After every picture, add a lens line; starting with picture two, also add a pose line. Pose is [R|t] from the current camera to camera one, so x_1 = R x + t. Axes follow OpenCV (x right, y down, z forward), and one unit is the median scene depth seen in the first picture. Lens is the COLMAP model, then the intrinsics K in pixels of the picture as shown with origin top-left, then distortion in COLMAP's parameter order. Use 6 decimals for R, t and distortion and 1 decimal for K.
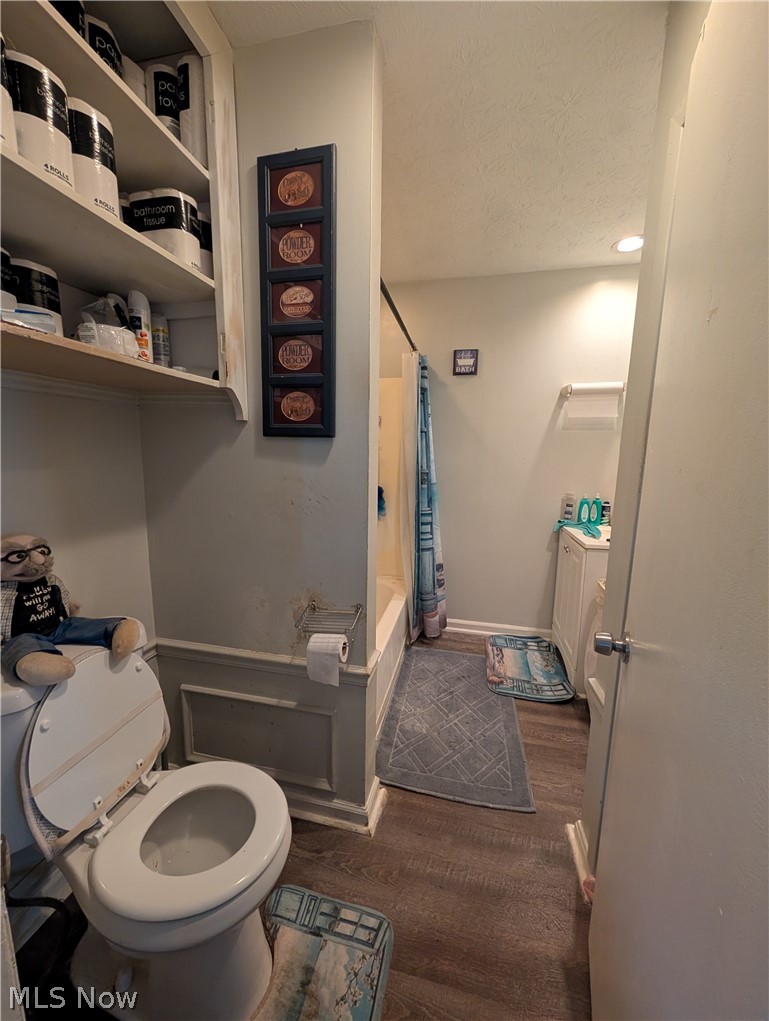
lens RADIAL K [[387.8, 0, 382.8], [0, 387.8, 510.5], [0, 0, 1]] dist [0.000147, 0.000340]
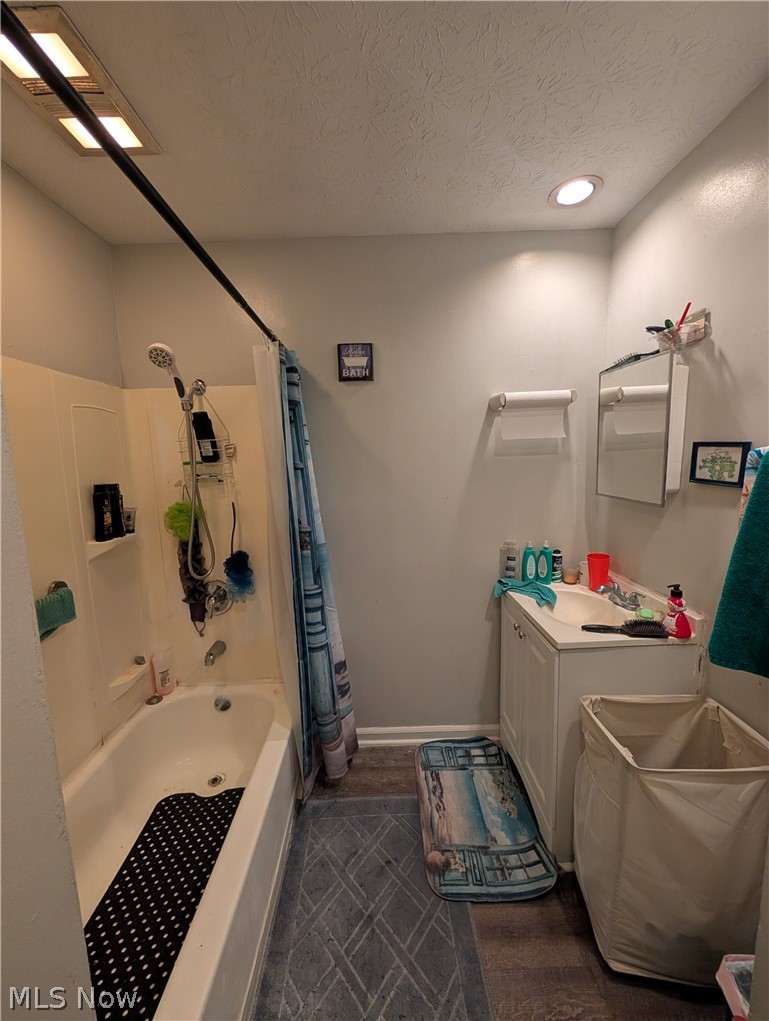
lens RADIAL K [[387.8, 0, 380.7], [0, 387.8, 509.2], [0, 0, 1]] dist [0.000147, 0.000340]
pose [[0.972977, -0.071339, 0.219607, 0.089926], [0.075856, 0.997044, -0.012194, -0.115643], [-0.218088, 0.028523, 0.975512, 0.340479]]
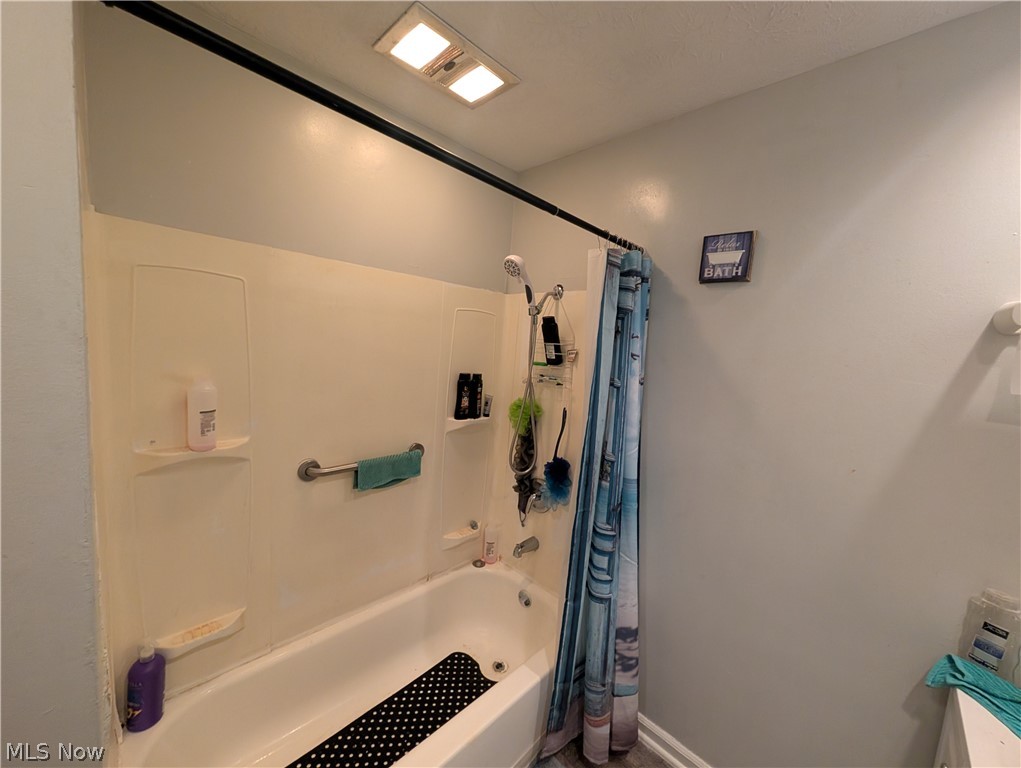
lens RADIAL K [[387.8, 0, 512.1], [0, 387.8, 387.7], [0, 0, 1]] dist [0.000147, 0.000340]
pose [[0.852308, 0.110402, -0.511256, 0.257873], [-0.141023, 0.989776, -0.021363, -0.165589], [0.503671, 0.090307, 0.859163, 0.442445]]
